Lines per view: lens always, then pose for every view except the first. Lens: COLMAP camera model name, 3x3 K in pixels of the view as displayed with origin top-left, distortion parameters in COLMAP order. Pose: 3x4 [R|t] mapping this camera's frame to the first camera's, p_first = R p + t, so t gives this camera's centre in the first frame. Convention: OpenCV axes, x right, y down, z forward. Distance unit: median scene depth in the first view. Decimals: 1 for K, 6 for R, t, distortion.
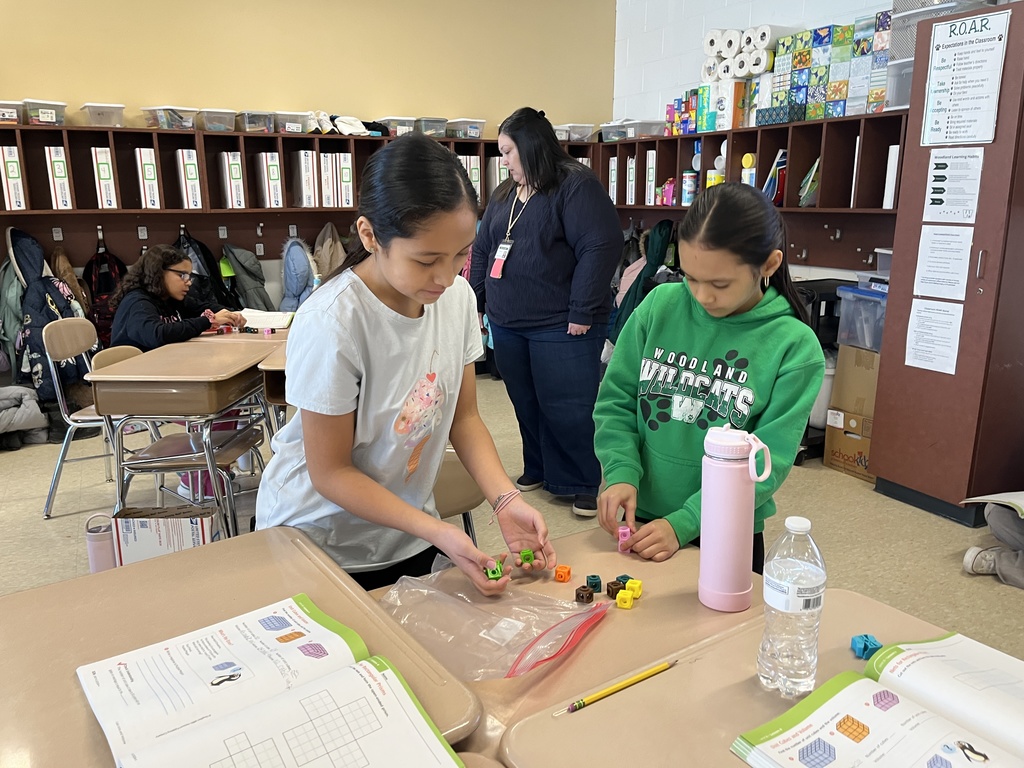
lens RADIAL K [[790.6, 0, 504.6], [0, 790.6, 379.7], [0, 0, 1]] dist [0.071686, -0.077397]
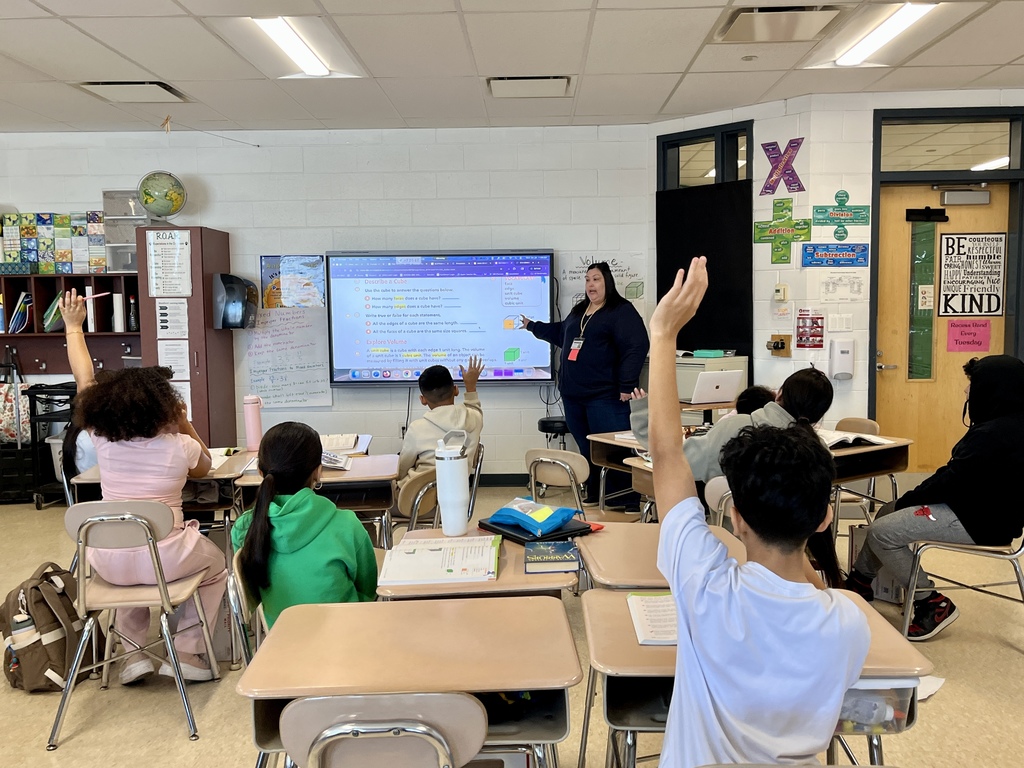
lens RADIAL K [[977.0, 0, 509.9], [0, 977.0, 387.3], [0, 0, 1]] dist [0.053228, 0.000000]
pose [[0.489322, -0.072336, 0.869098, -0.705644], [0.211408, 0.976669, -0.037738, 0.108135], [-0.846091, 0.202201, 0.493198, -0.493776]]
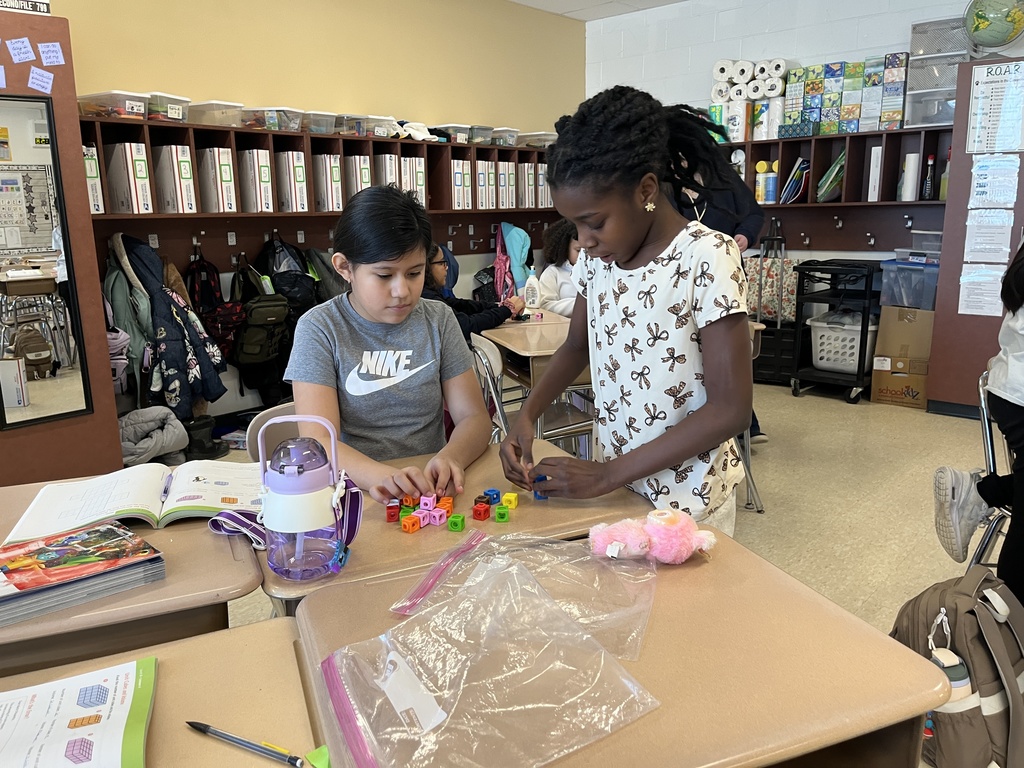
lens RADIAL K [[790.6, 0, 518.4], [0, 790.6, 376.7], [0, 0, 1]] dist [0.071686, -0.077397]
pose [[0.927412, -0.087113, 0.363755, -0.527630], [0.096132, 0.995346, -0.006725, 0.019297], [-0.361476, 0.041206, 0.931471, 0.005901]]
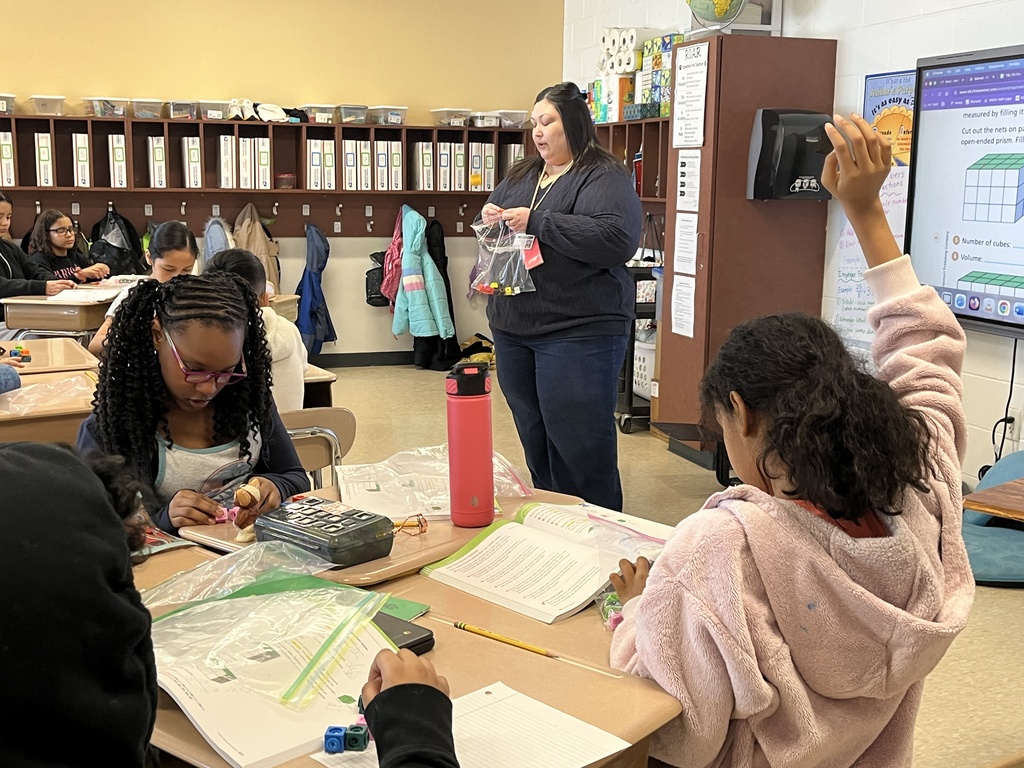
lens RADIAL K [[1215.2, 0, 504.6], [0, 1215.2, 385.8], [0, 0, 1]] dist [0.034193, 0.000000]
pose [[0.989472, 0.041289, -0.138707, 0.385586], [-0.049649, 0.997118, -0.057359, 0.129819], [0.135939, 0.063642, 0.988671, -0.578996]]
